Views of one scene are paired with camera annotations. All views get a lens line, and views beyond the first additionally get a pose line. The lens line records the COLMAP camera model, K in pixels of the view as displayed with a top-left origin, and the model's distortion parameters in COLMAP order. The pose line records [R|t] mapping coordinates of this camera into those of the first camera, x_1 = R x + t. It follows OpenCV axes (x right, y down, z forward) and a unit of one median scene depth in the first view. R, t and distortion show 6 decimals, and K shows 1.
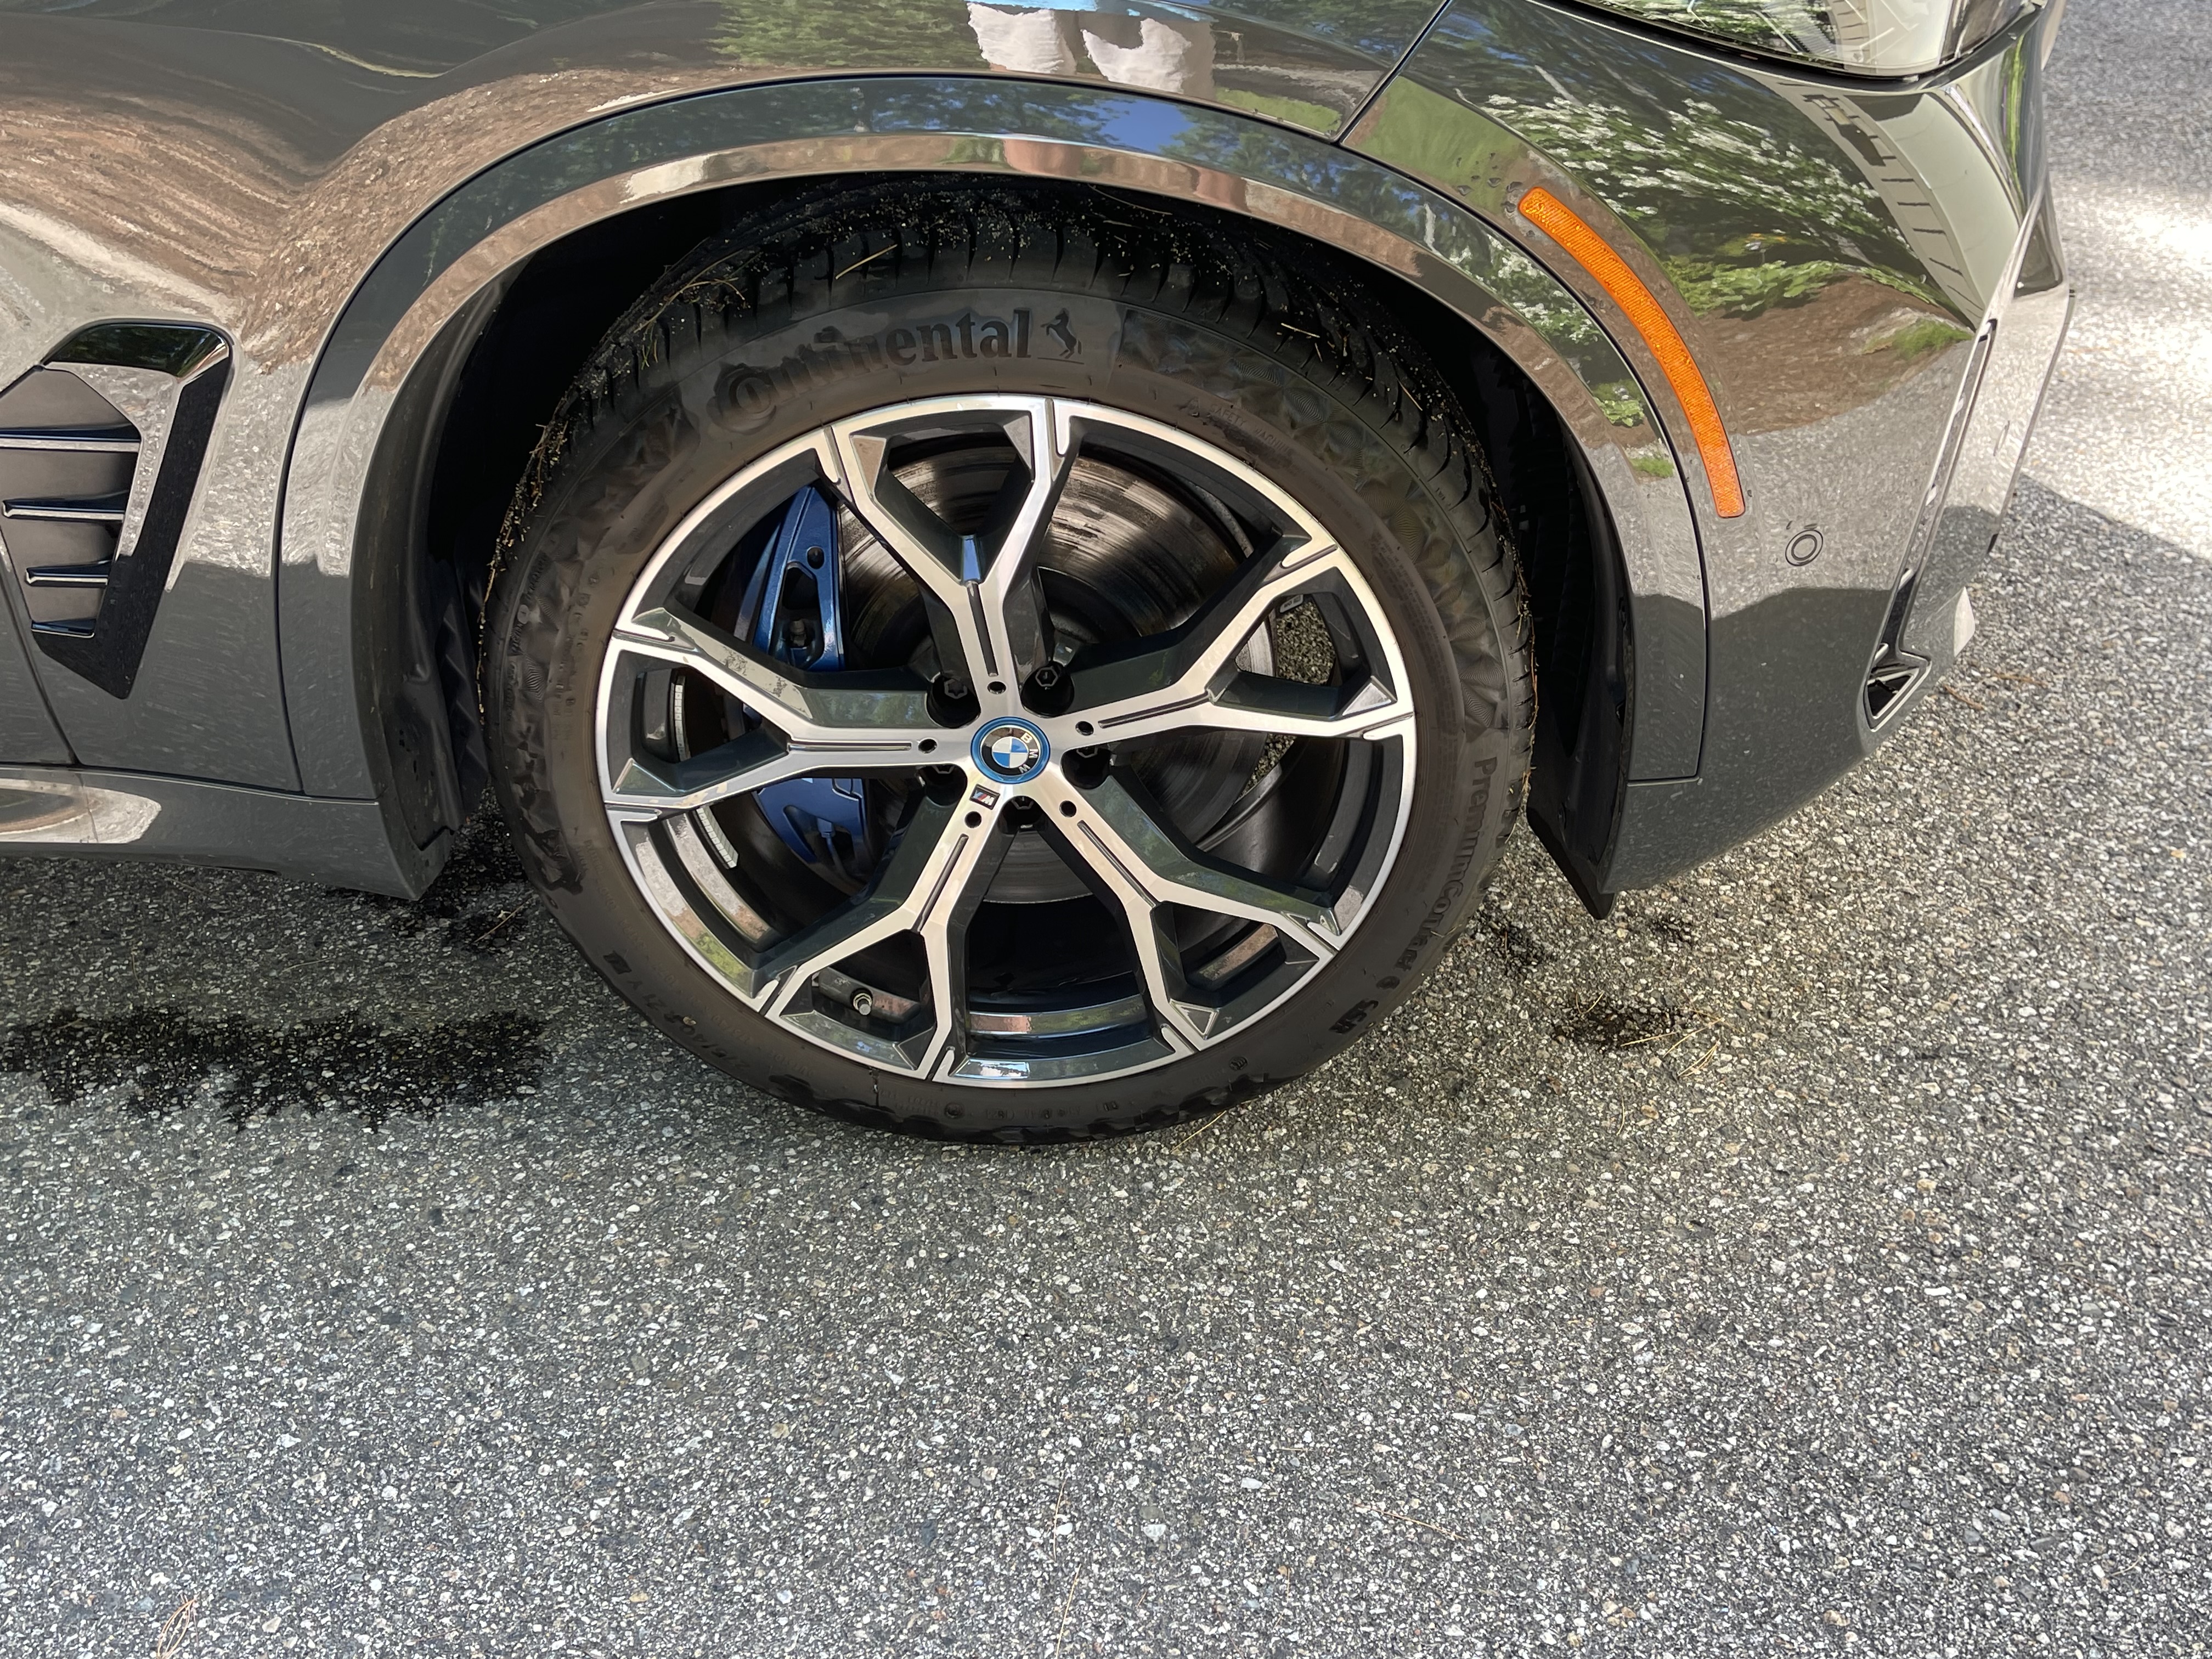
lens RADIAL K [[2101.2, 0, 1101.6], [0, 2101.2, 886.6], [0, 0, 1]] dist [0.109534, 0.000000]
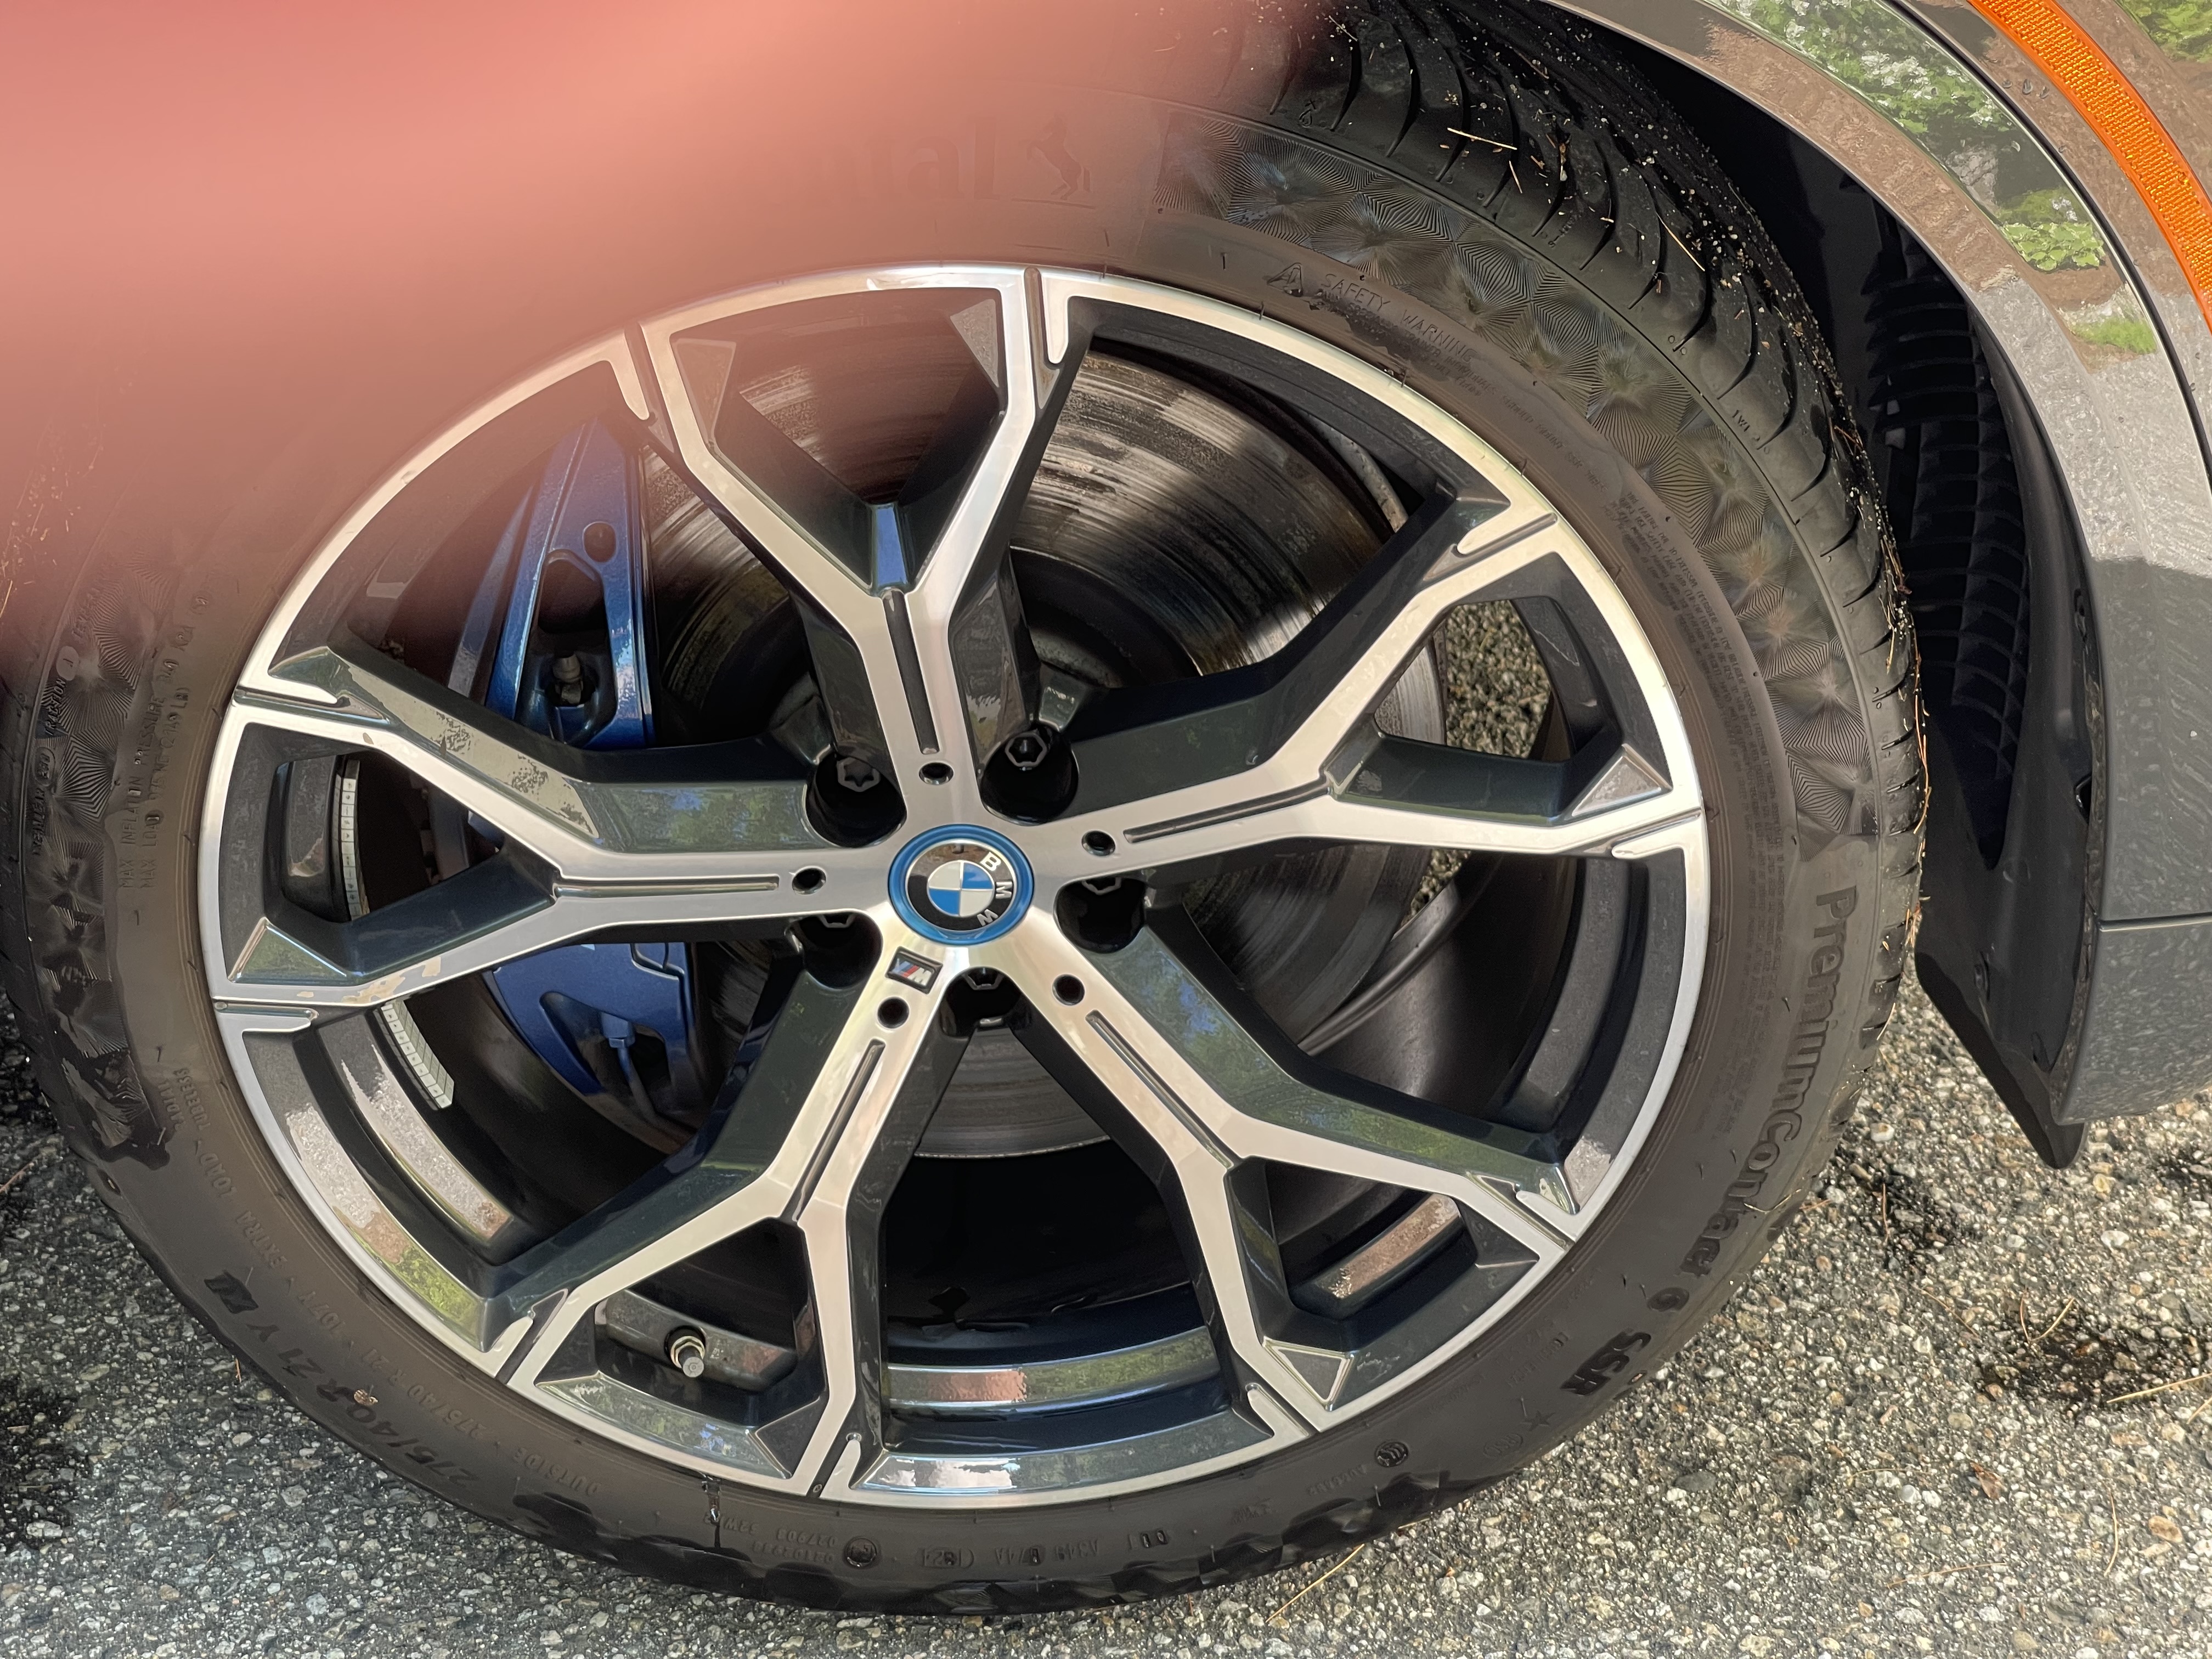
lens RADIAL K [[4221.1, 0, 1116.9], [0, 4221.1, 843.2], [0, 0, 1]] dist [0.176228, 0.000000]
pose [[0.999759, -0.018287, 0.012144, -0.016221], [0.018790, 0.998912, -0.042679, -0.028258], [-0.011351, 0.042897, 0.999015, -0.088912]]
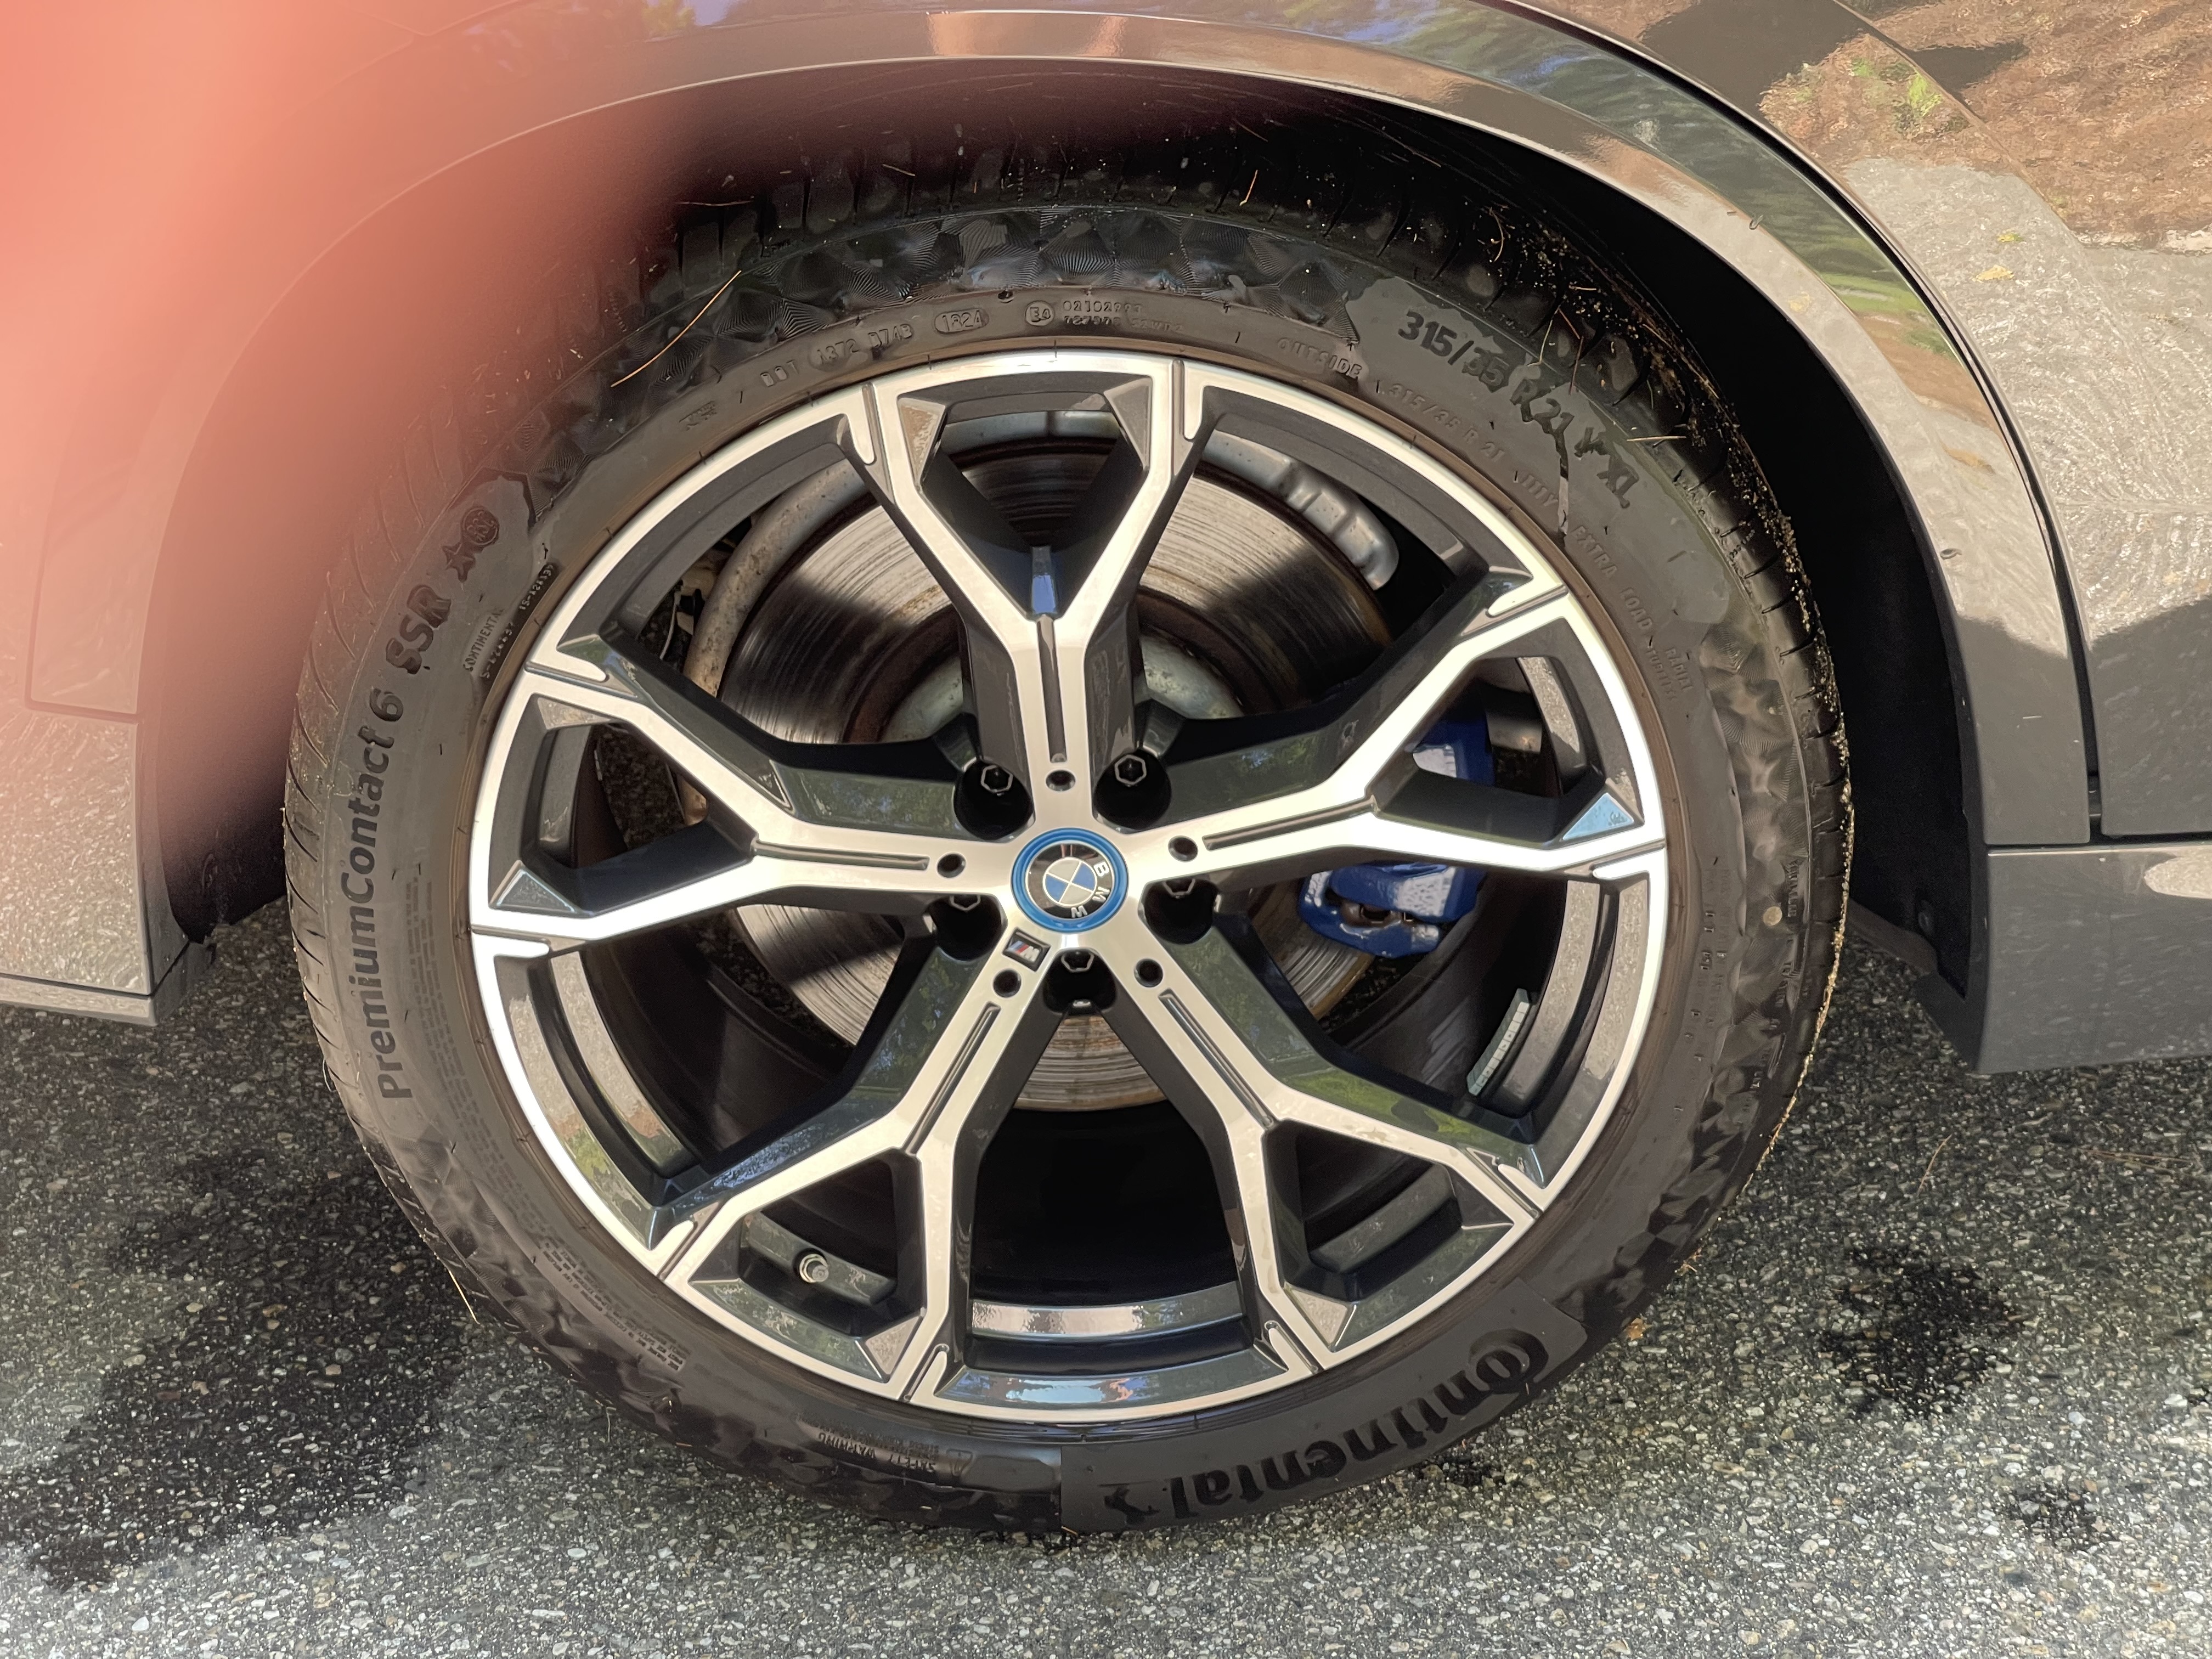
lens RADIAL K [[4221.1, 0, 1104.4], [0, 4221.1, 819.2], [0, 0, 1]] dist [0.176228, 0.000000]
pose [[0.998064, 0.045934, 0.041922, -0.089719], [-0.037596, 0.982647, -0.181636, 0.161854], [-0.049538, 0.179709, 0.982472, -0.339347]]
